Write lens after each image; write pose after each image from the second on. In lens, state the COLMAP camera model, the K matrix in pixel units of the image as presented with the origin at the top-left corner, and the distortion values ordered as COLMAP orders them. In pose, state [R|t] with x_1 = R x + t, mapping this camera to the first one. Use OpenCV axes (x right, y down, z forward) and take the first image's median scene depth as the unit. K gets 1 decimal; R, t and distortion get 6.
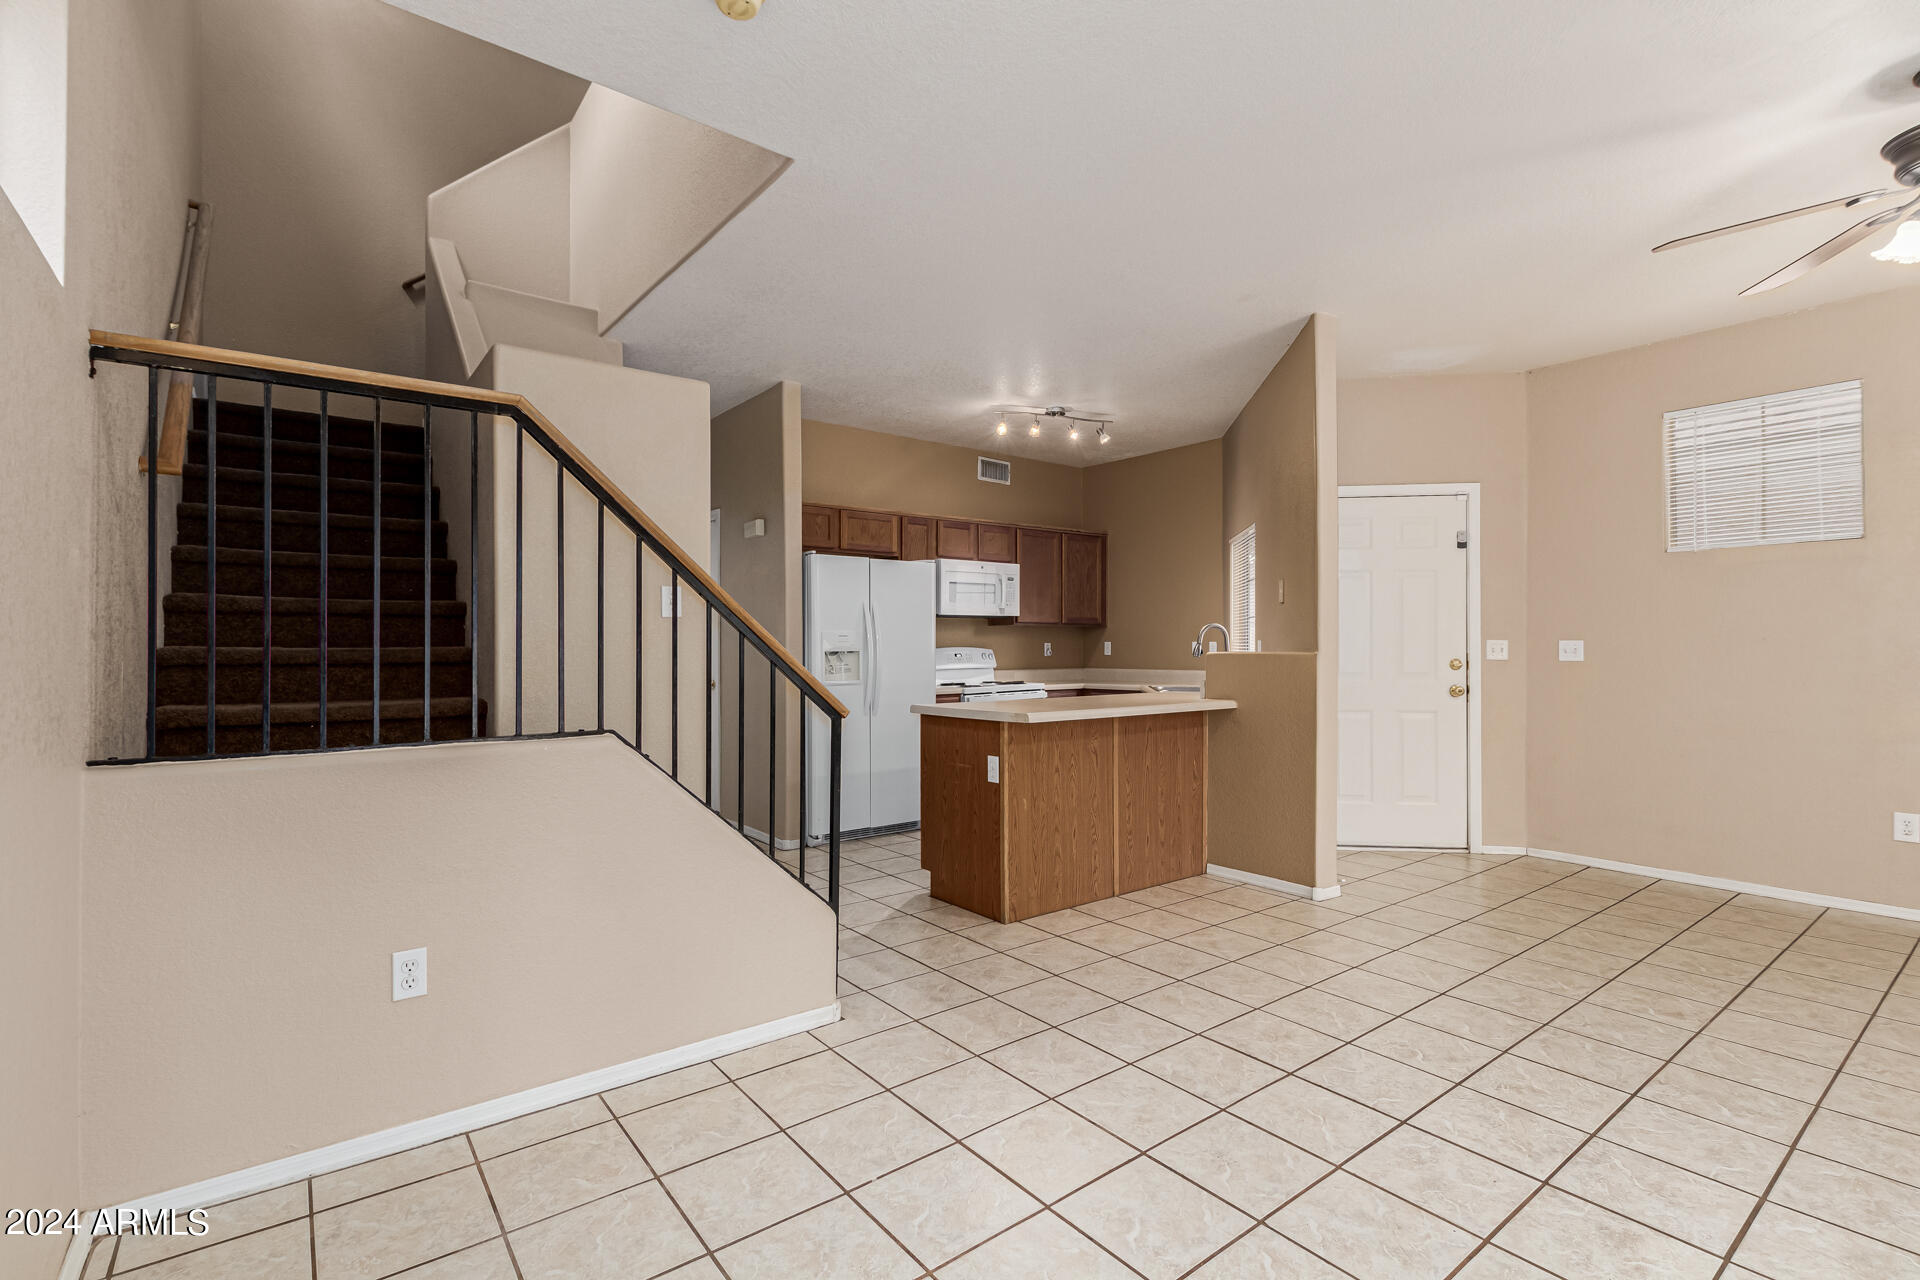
lens RADIAL K [[875.3, 0, 957.0], [0, 875.3, 648.2], [0, 0, 1]] dist [0.007056, -0.003874]
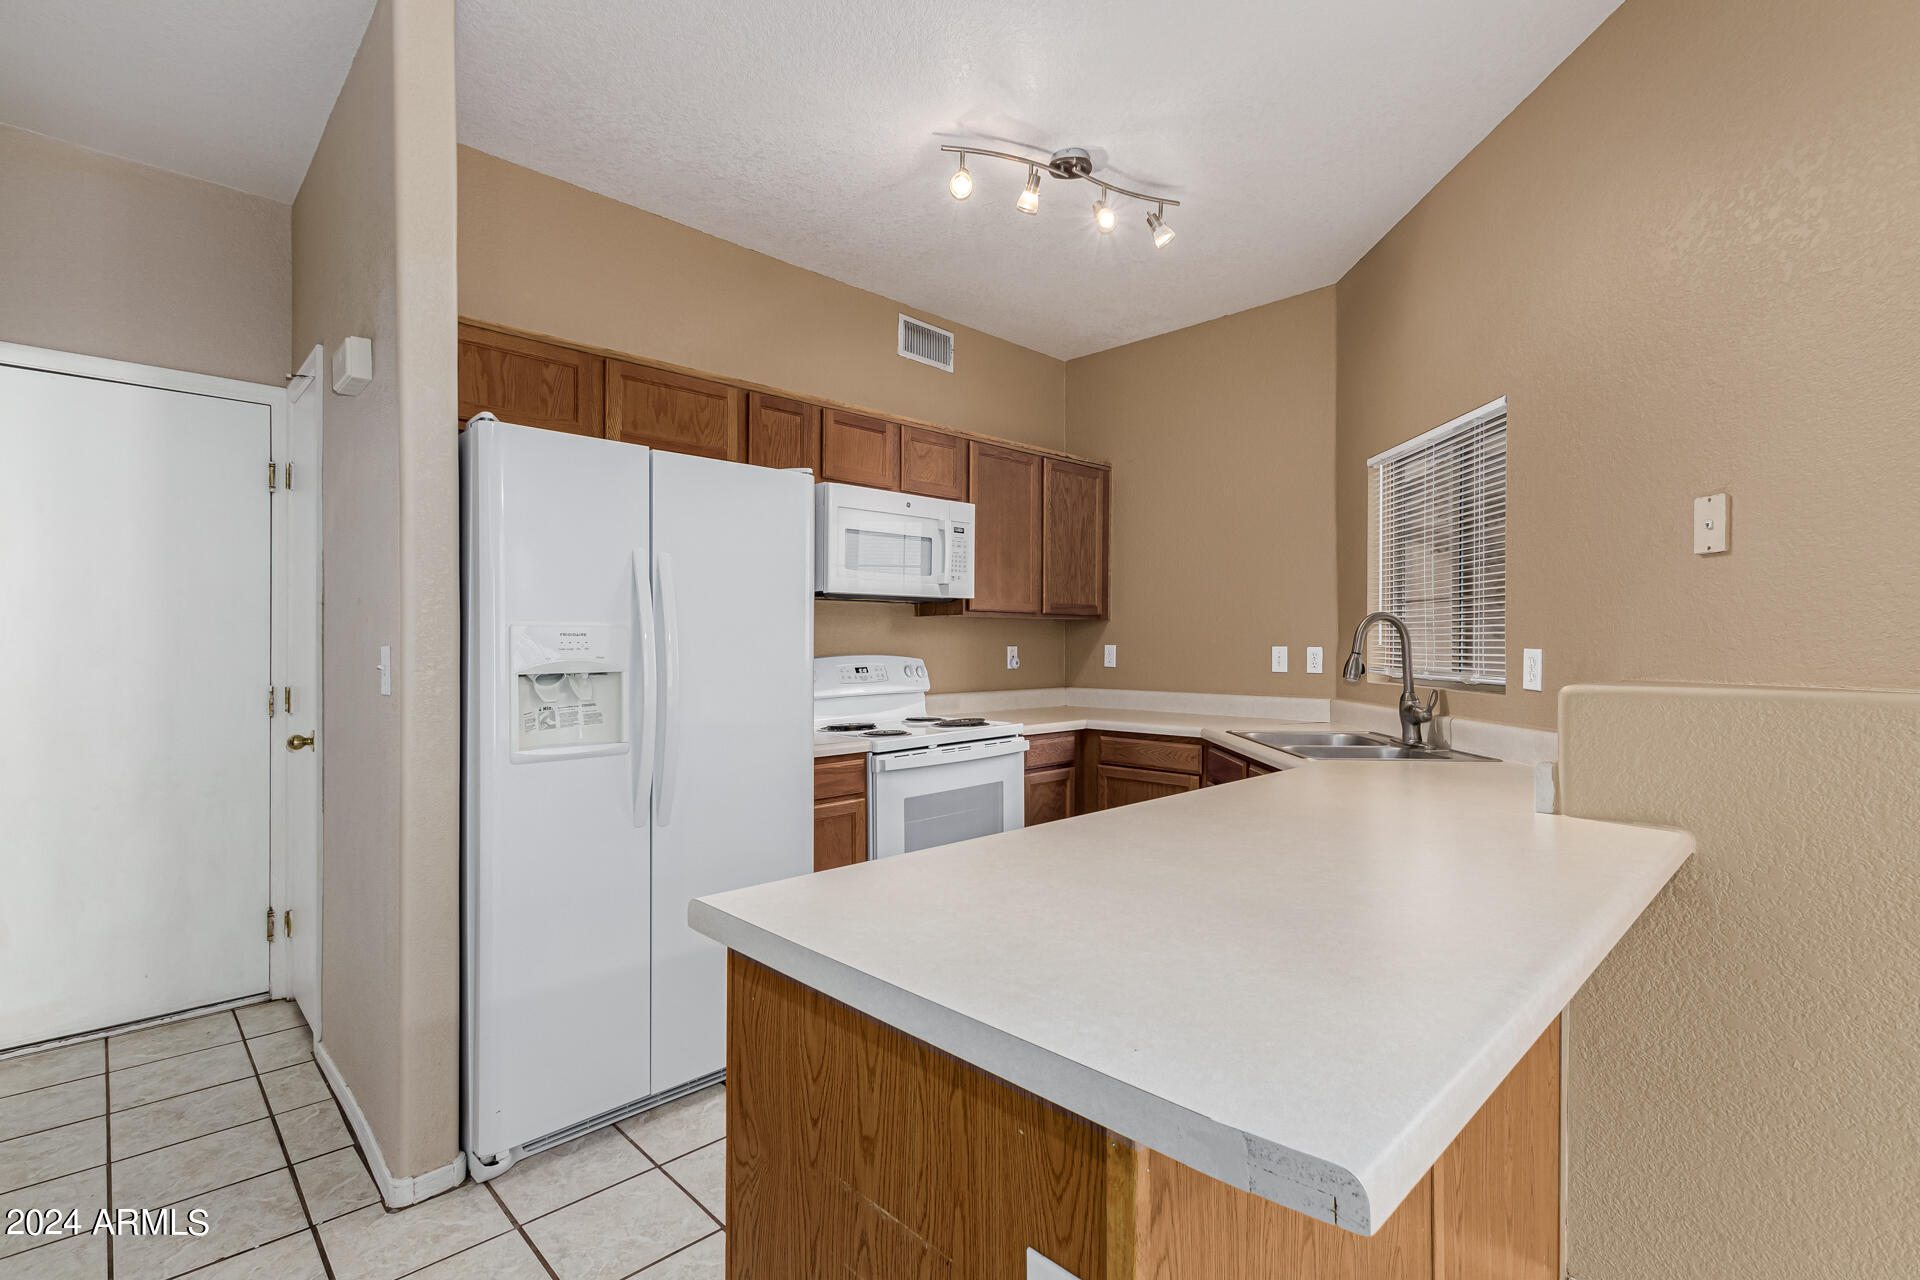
lens RADIAL K [[875.3, 0, 957.0], [0, 875.3, 639.3], [0, 0, 1]] dist [0.007056, -0.003874]
pose [[0.993416, 0.004044, 0.114496, -0.002885], [-0.003179, 0.999965, -0.007744, -0.009572], [-0.114523, 0.007329, 0.993394, 0.615006]]
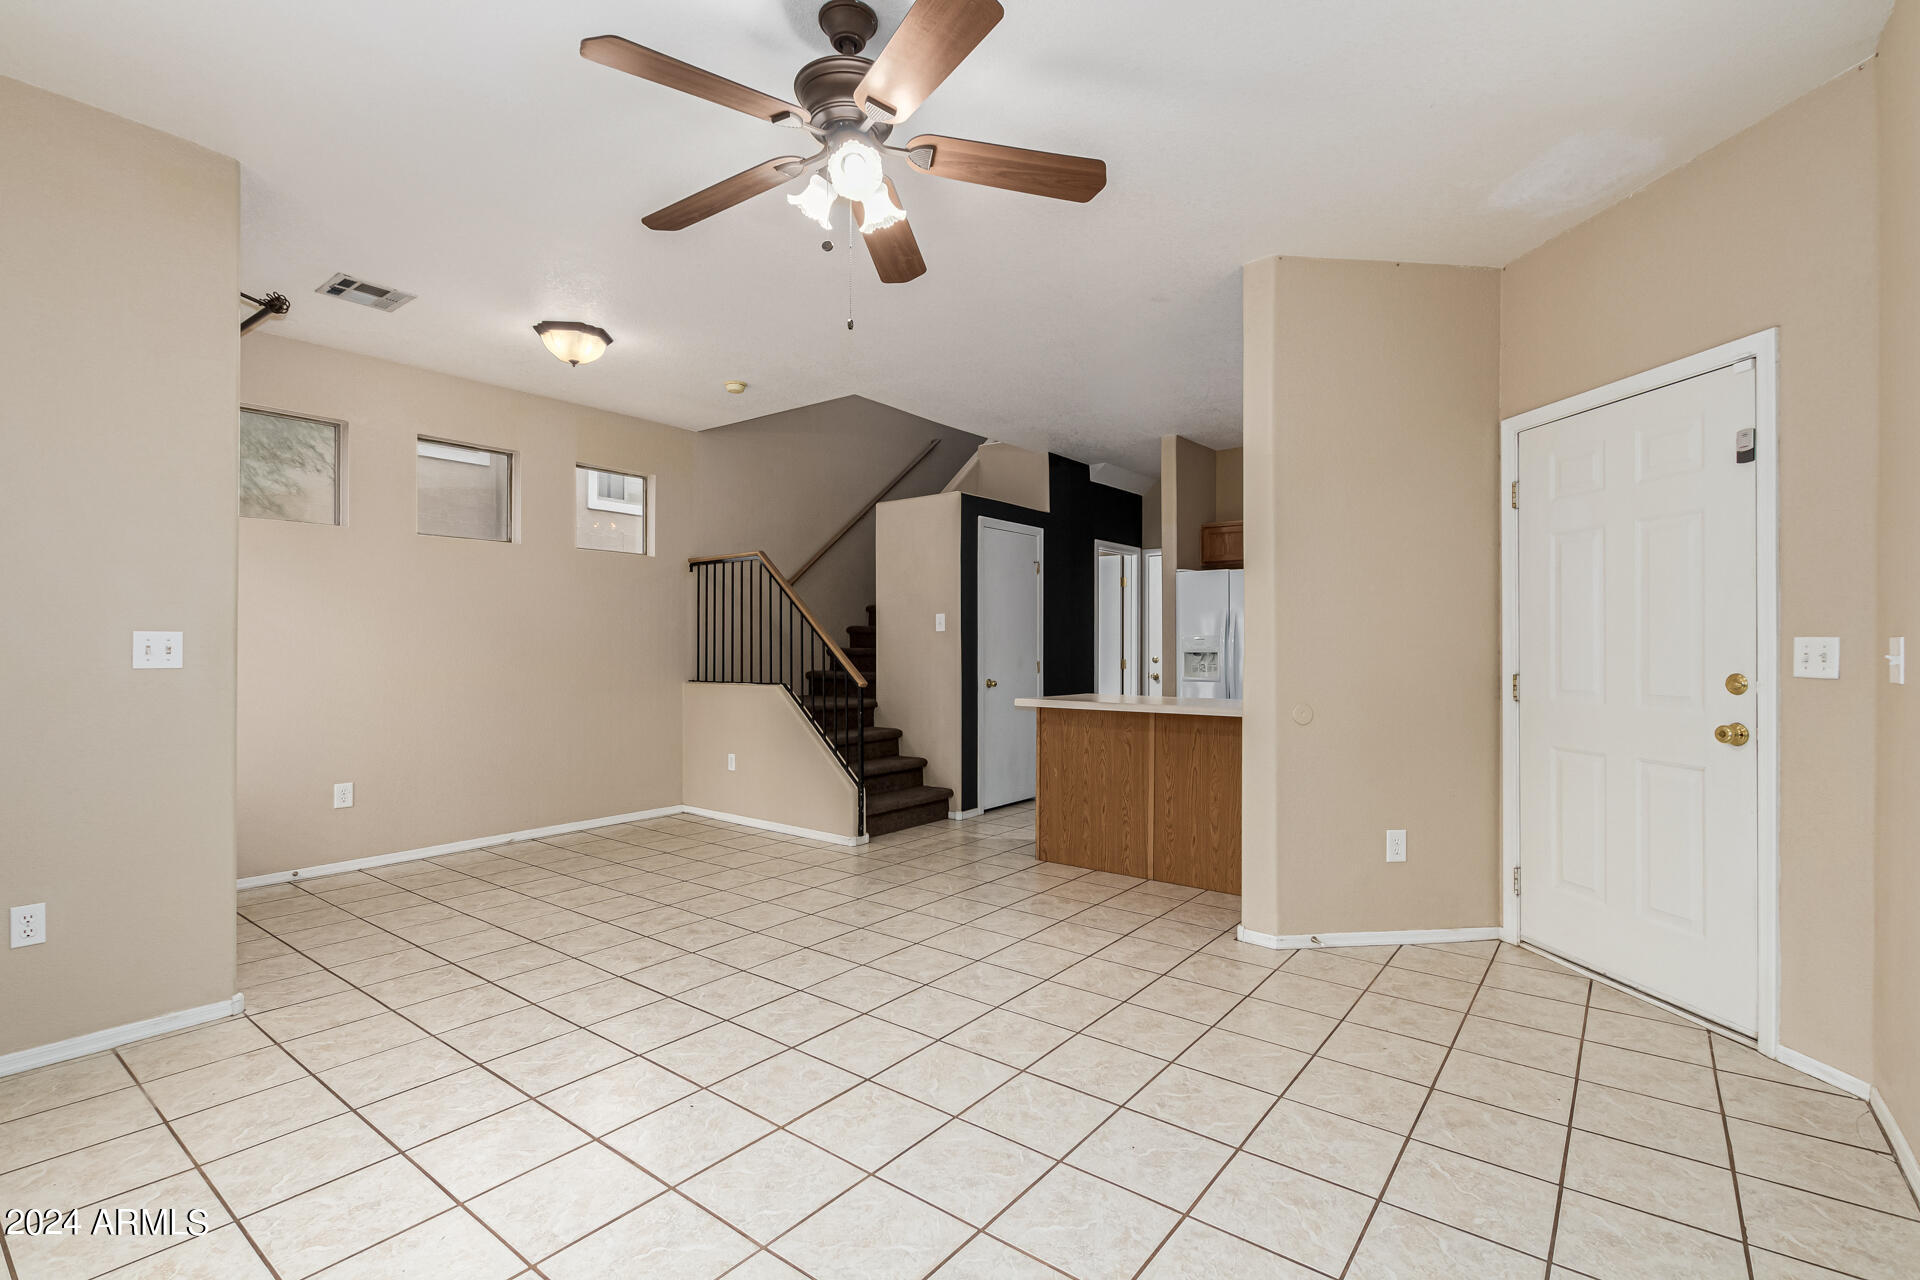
lens RADIAL K [[875.3, 0, 958.6], [0, 875.3, 643.9], [0, 0, 1]] dist [0.007056, -0.003874]
pose [[0.251582, -0.003480, -0.967830, 0.968309], [-0.003713, 0.999983, -0.004560, -0.001433], [0.967829, 0.004741, 0.251564, 0.414567]]
